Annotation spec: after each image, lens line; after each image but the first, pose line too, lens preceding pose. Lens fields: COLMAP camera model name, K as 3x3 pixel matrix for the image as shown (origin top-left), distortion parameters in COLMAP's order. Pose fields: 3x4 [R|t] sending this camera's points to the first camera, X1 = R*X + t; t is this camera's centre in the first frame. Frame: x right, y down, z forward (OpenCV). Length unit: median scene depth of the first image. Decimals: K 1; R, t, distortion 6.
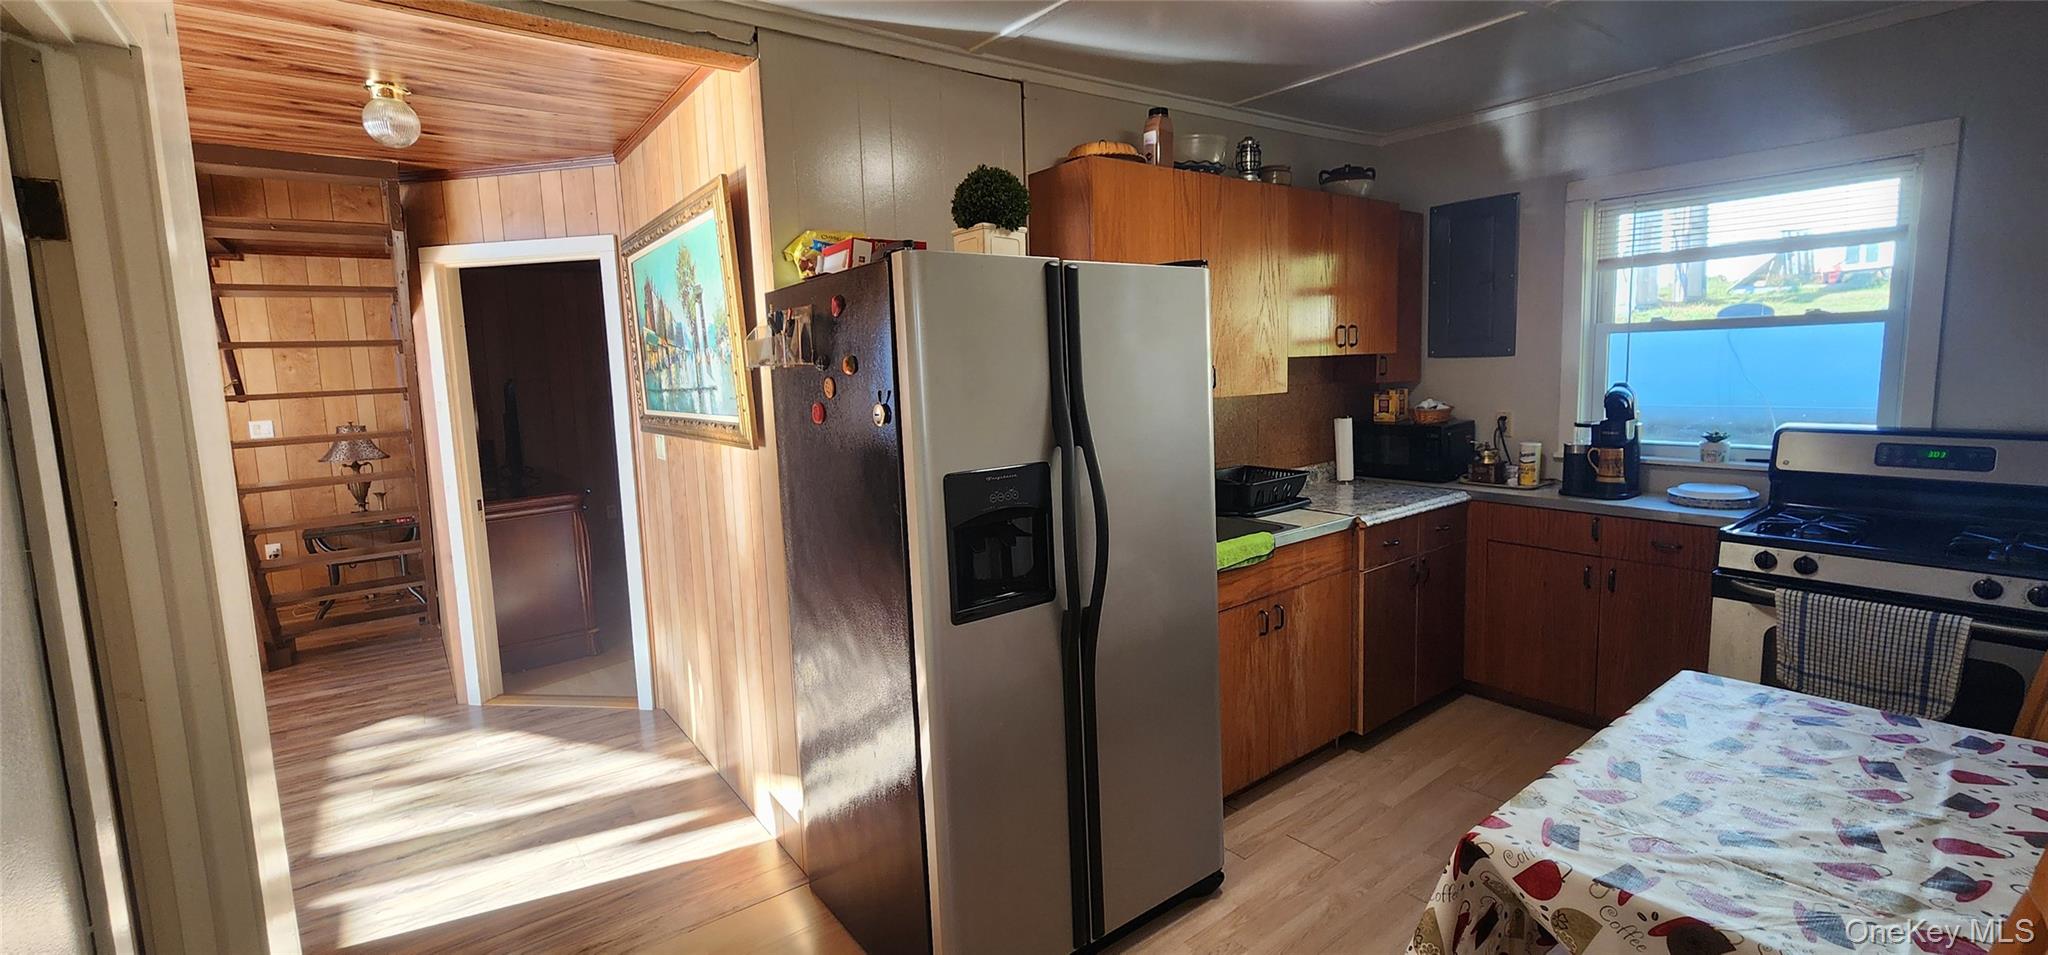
lens RADIAL K [[847.8, 0, 1027.7], [0, 847.8, 465.7], [0, 0, 1]] dist [0.003613, 0.000506]
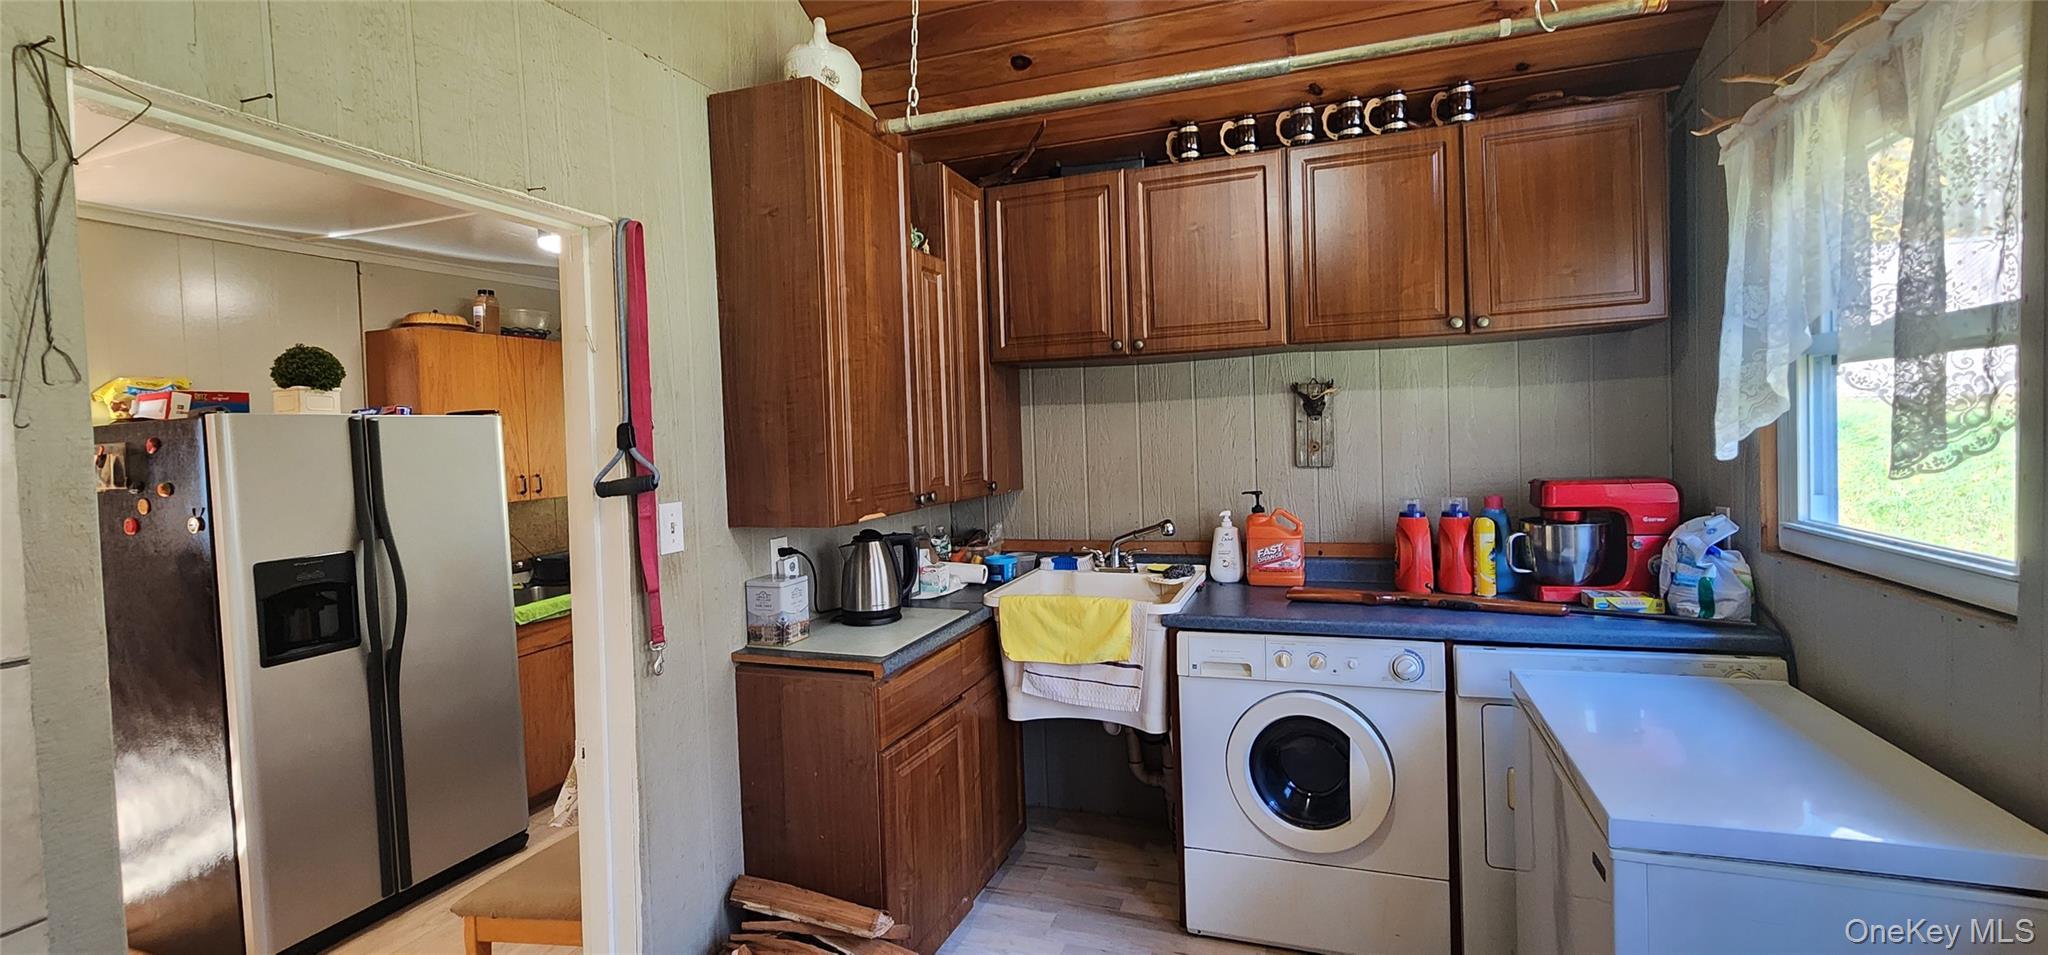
lens RADIAL K [[847.8, 0, 1029.7], [0, 847.8, 464.7], [0, 0, 1]] dist [0.003613, 0.000506]
pose [[0.839598, -0.015425, 0.542989, 0.197335], [0.069604, 0.994412, -0.079377, 0.042549], [-0.538731, 0.104439, 0.835979, -0.825166]]
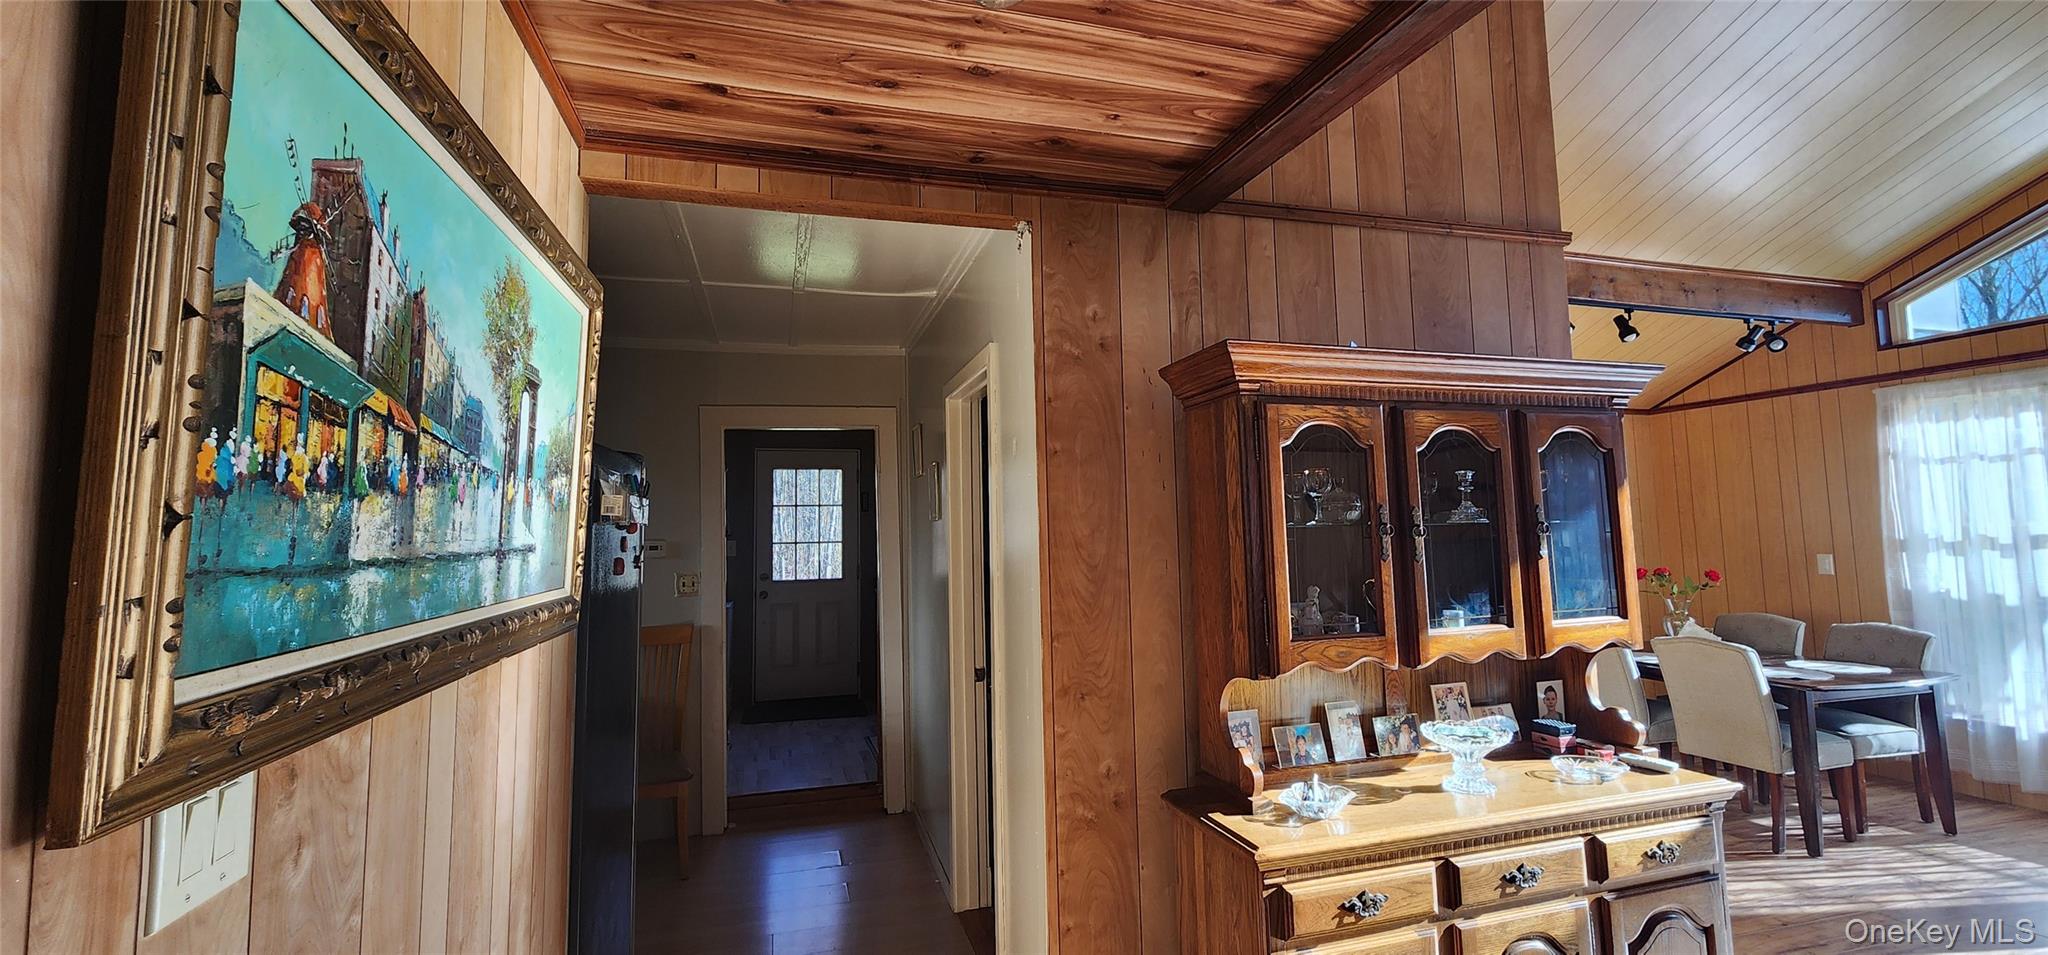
lens RADIAL K [[847.8, 0, 1019.5], [0, 847.8, 459.8], [0, 0, 1]] dist [0.003613, 0.000506]
pose [[-0.934671, 0.075669, 0.347368, -0.852648], [0.085191, 0.996290, 0.012197, -0.125720], [-0.345156, 0.040993, -0.937650, 1.372628]]
